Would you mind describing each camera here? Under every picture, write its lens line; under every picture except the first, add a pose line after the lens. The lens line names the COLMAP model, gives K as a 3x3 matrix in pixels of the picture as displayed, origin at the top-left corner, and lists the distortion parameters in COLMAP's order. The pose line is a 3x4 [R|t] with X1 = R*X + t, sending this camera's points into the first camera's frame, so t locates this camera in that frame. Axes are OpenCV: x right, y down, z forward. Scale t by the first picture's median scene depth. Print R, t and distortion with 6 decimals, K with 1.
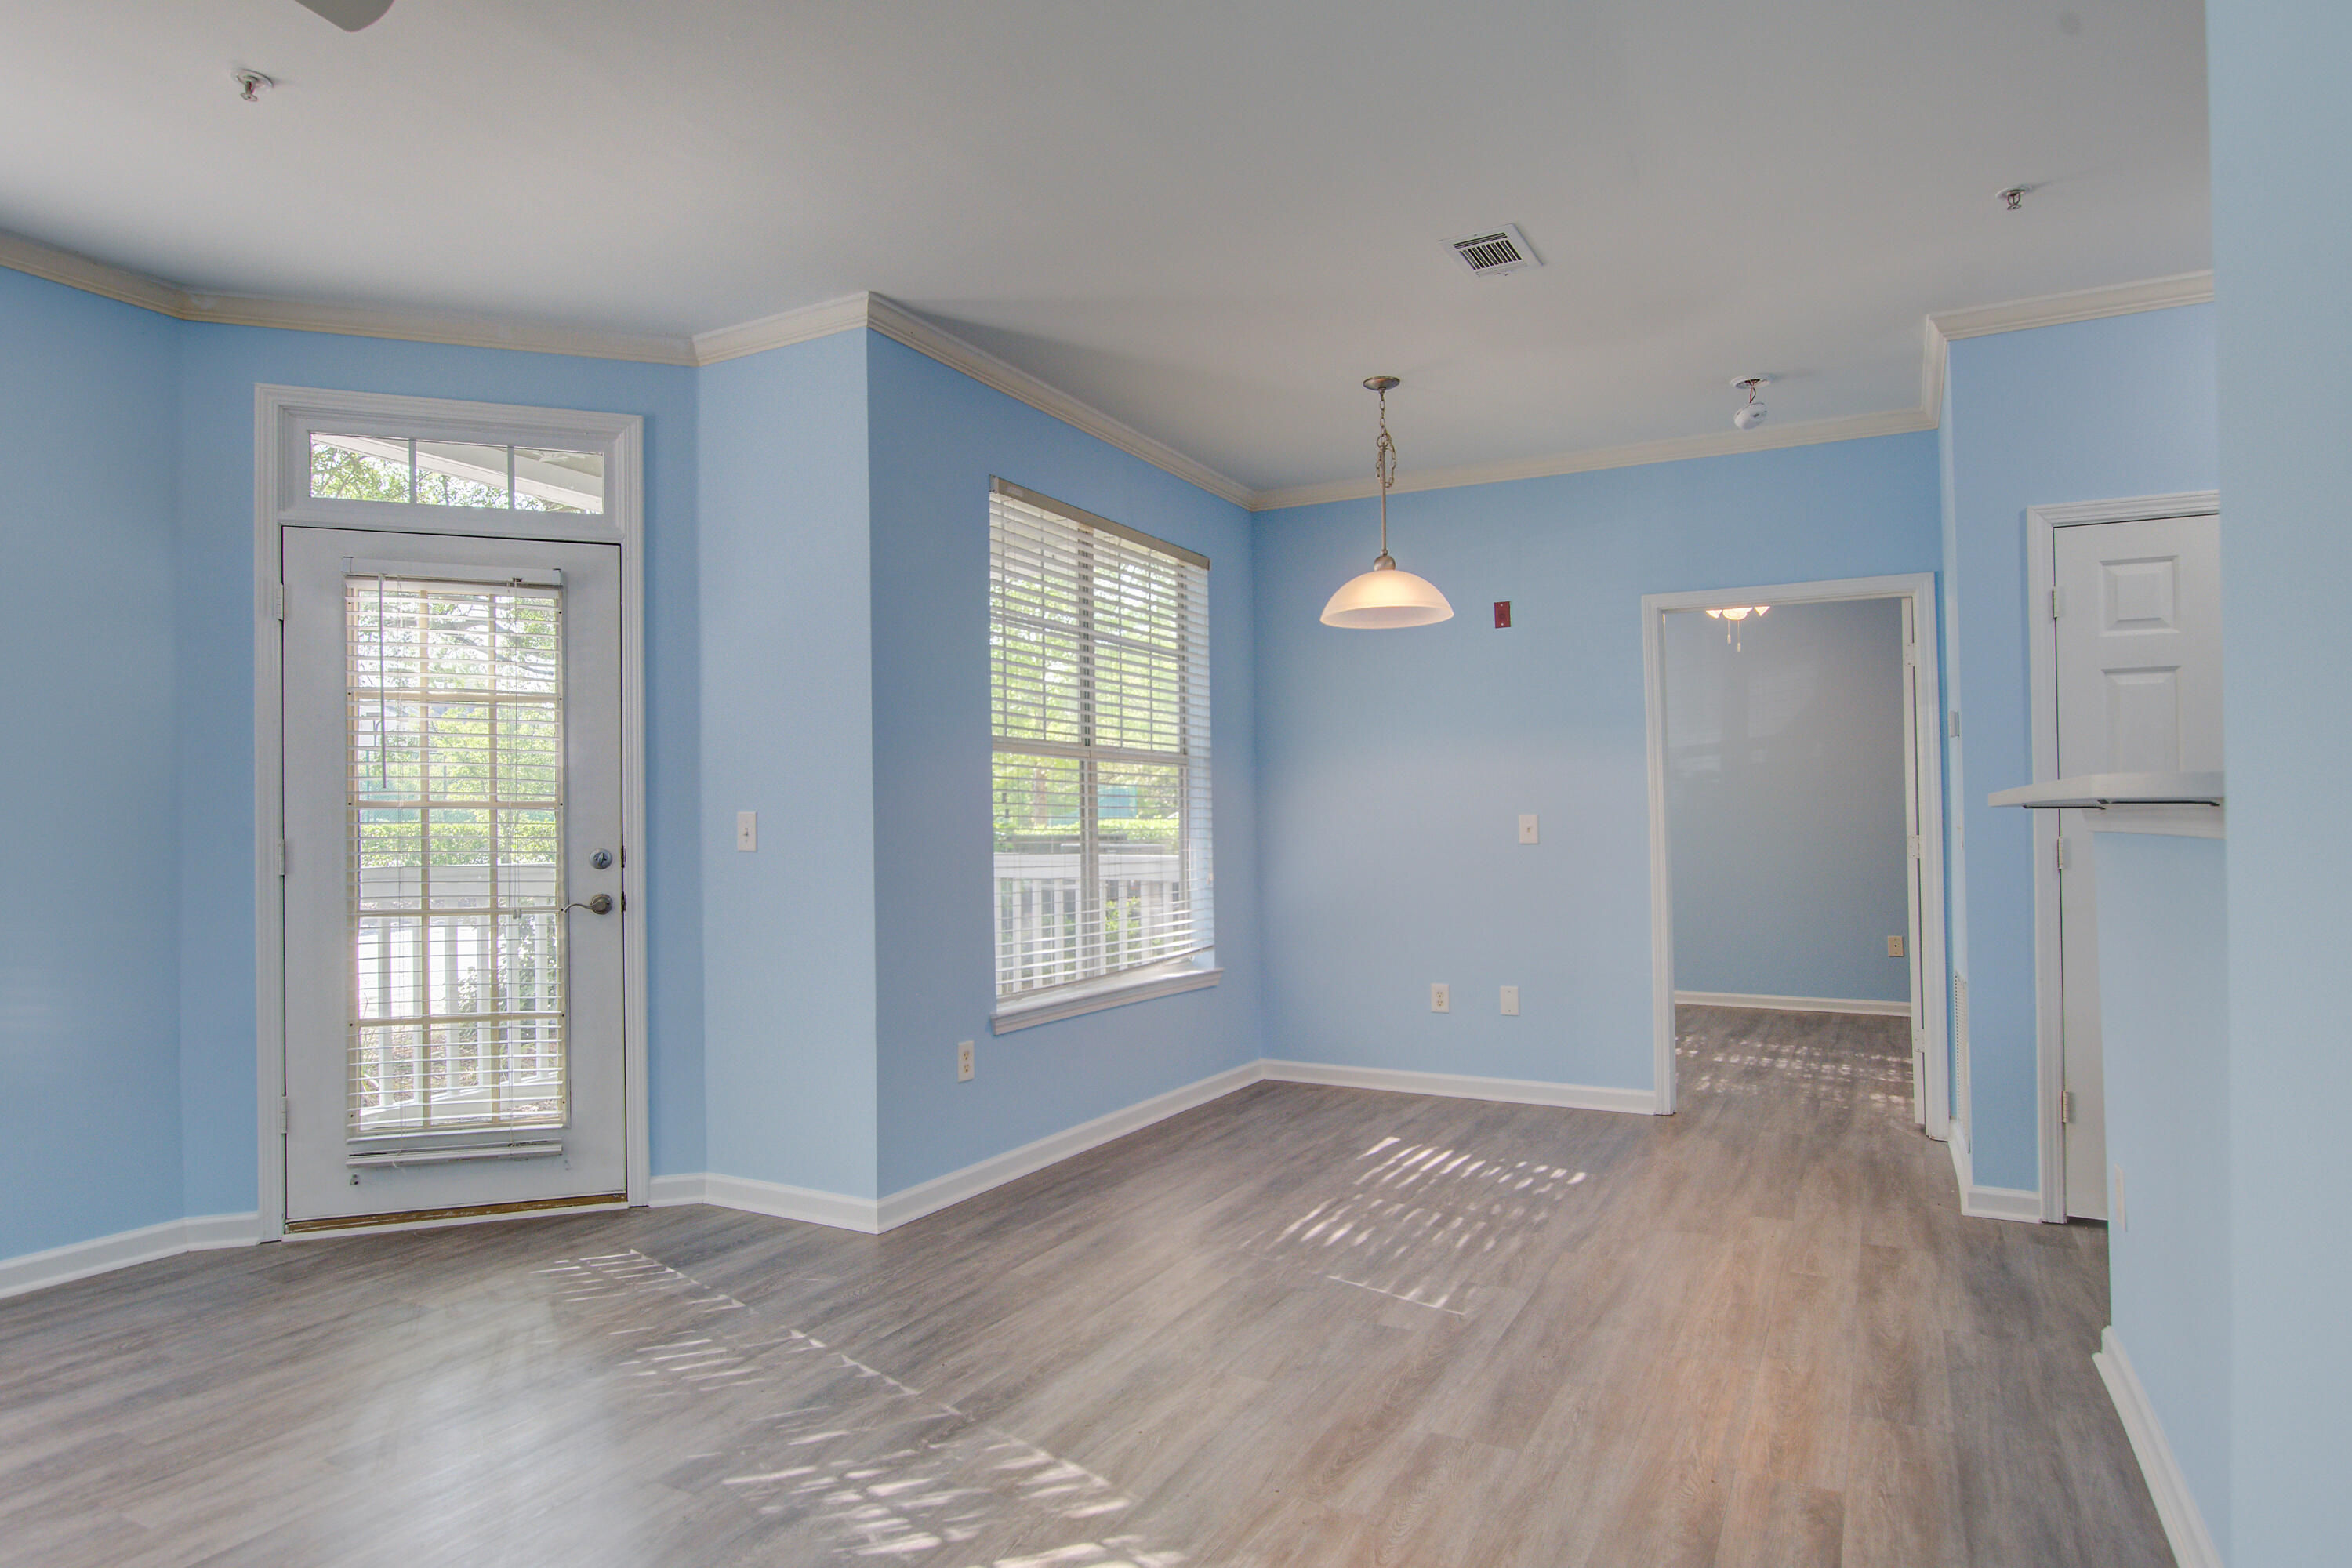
lens RADIAL K [[1321.5, 0, 1180.2], [0, 1321.5, 825.3], [0, 0, 1]] dist [-0.017782, 0.000736]
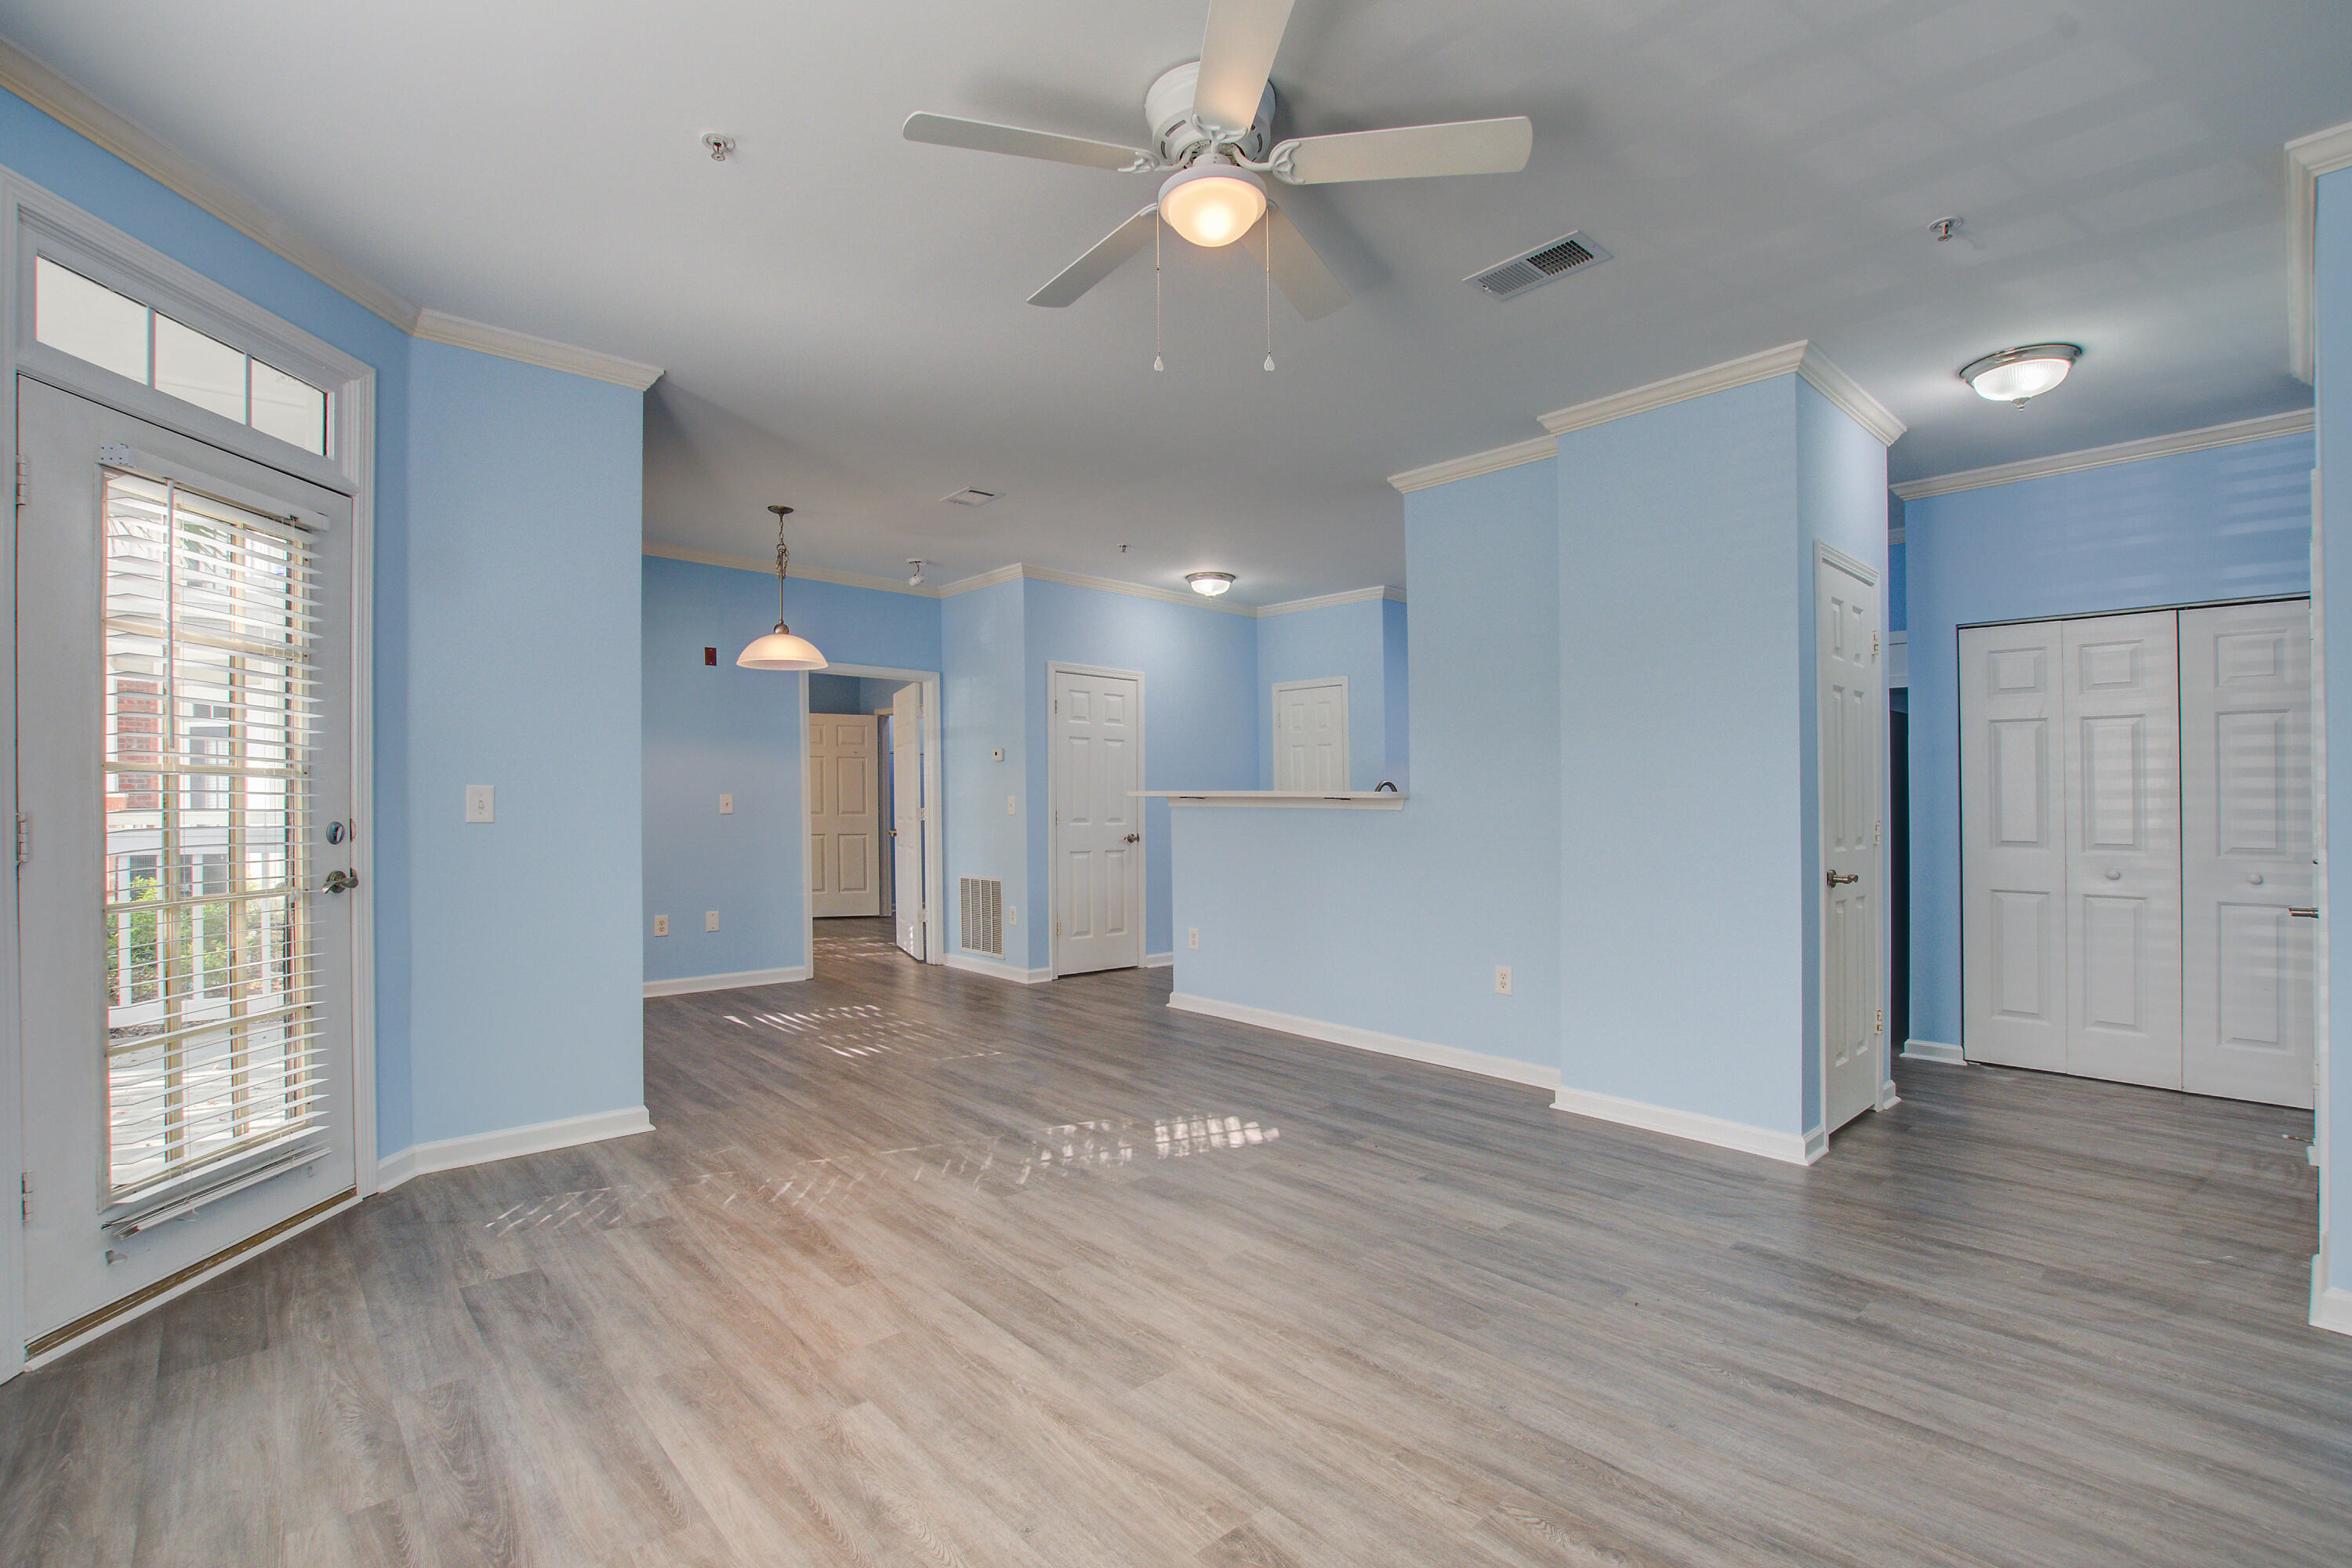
lens RADIAL K [[1047.9, 0, 1107.1], [0, 1047.9, 795.3], [0, 0, 1]] dist [-0.000817, 0.000042]
pose [[0.381996, 0.012554, 0.924079, -0.937867], [-0.007213, 0.999918, -0.010603, 0.003613], [-0.924136, -0.002615, 0.382056, 0.220866]]
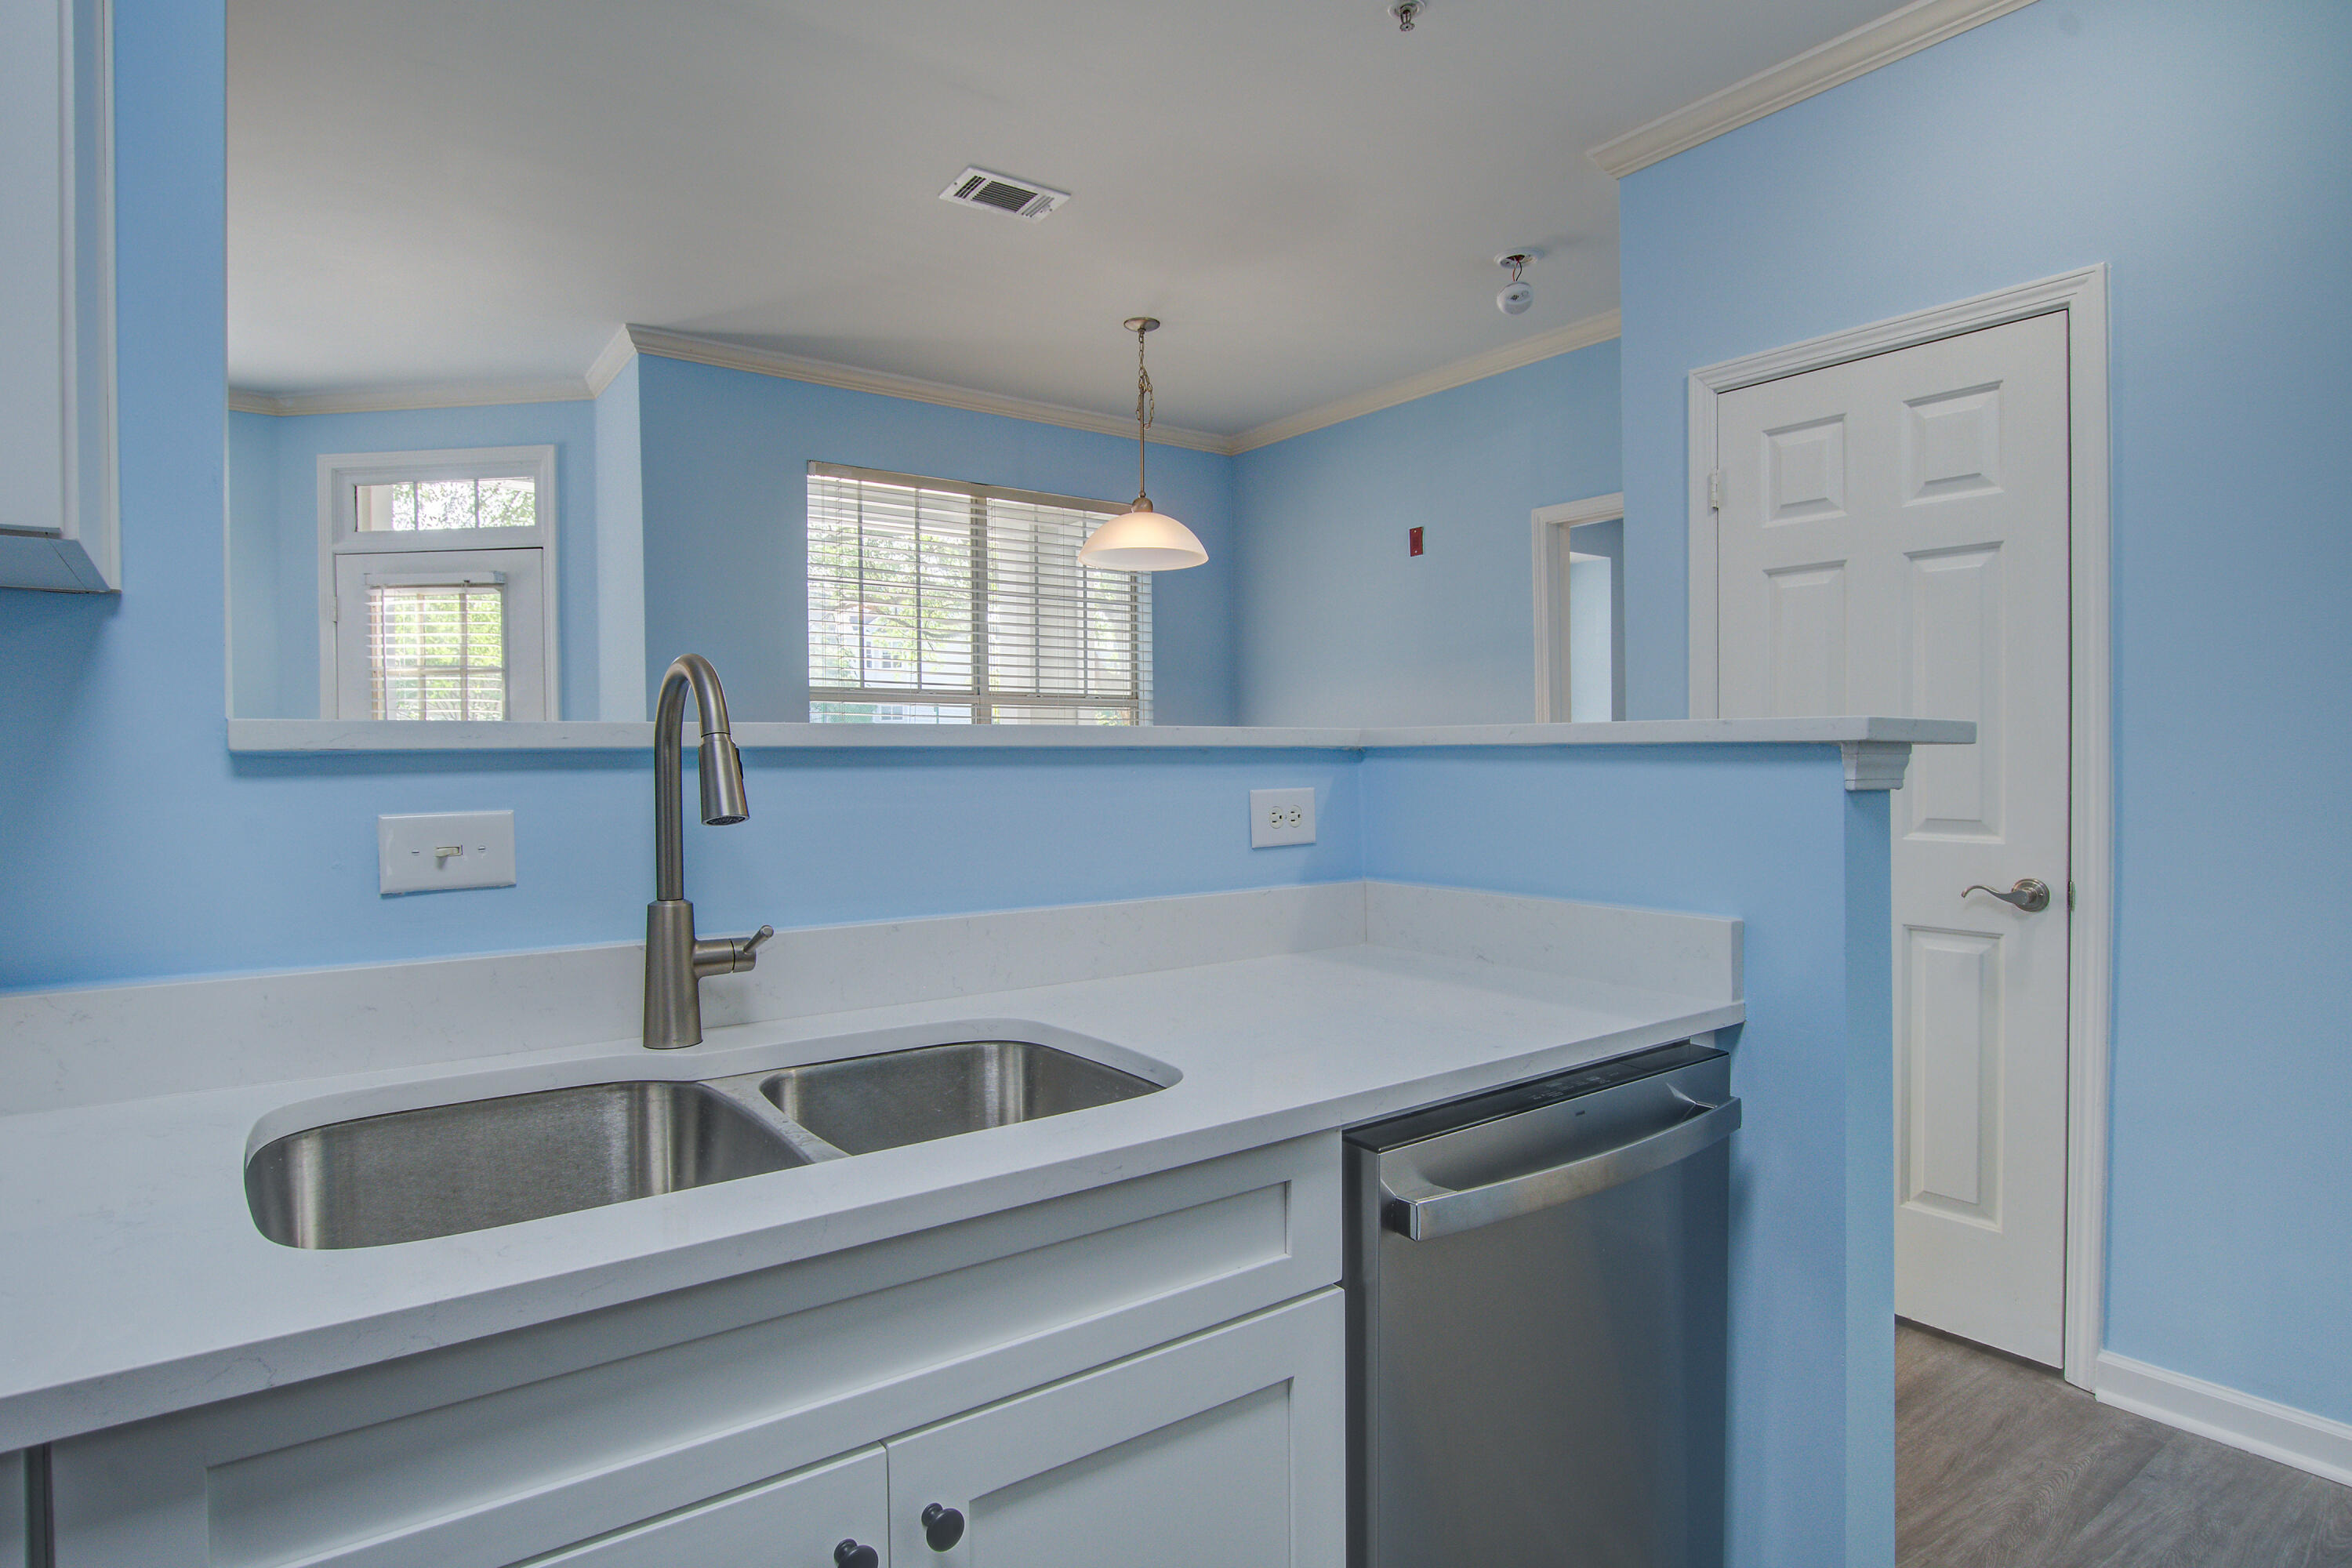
lens RADIAL K [[1282.8, 0, 1176.0], [0, 1282.8, 784.0], [0, 0, 1]] dist [0.022708, -0.058872]
pose [[0.898095, 0.006853, -0.439749, 0.696942], [0.000634, 0.999857, 0.016877, -0.005015], [0.439802, -0.015436, 0.897962, 0.152118]]
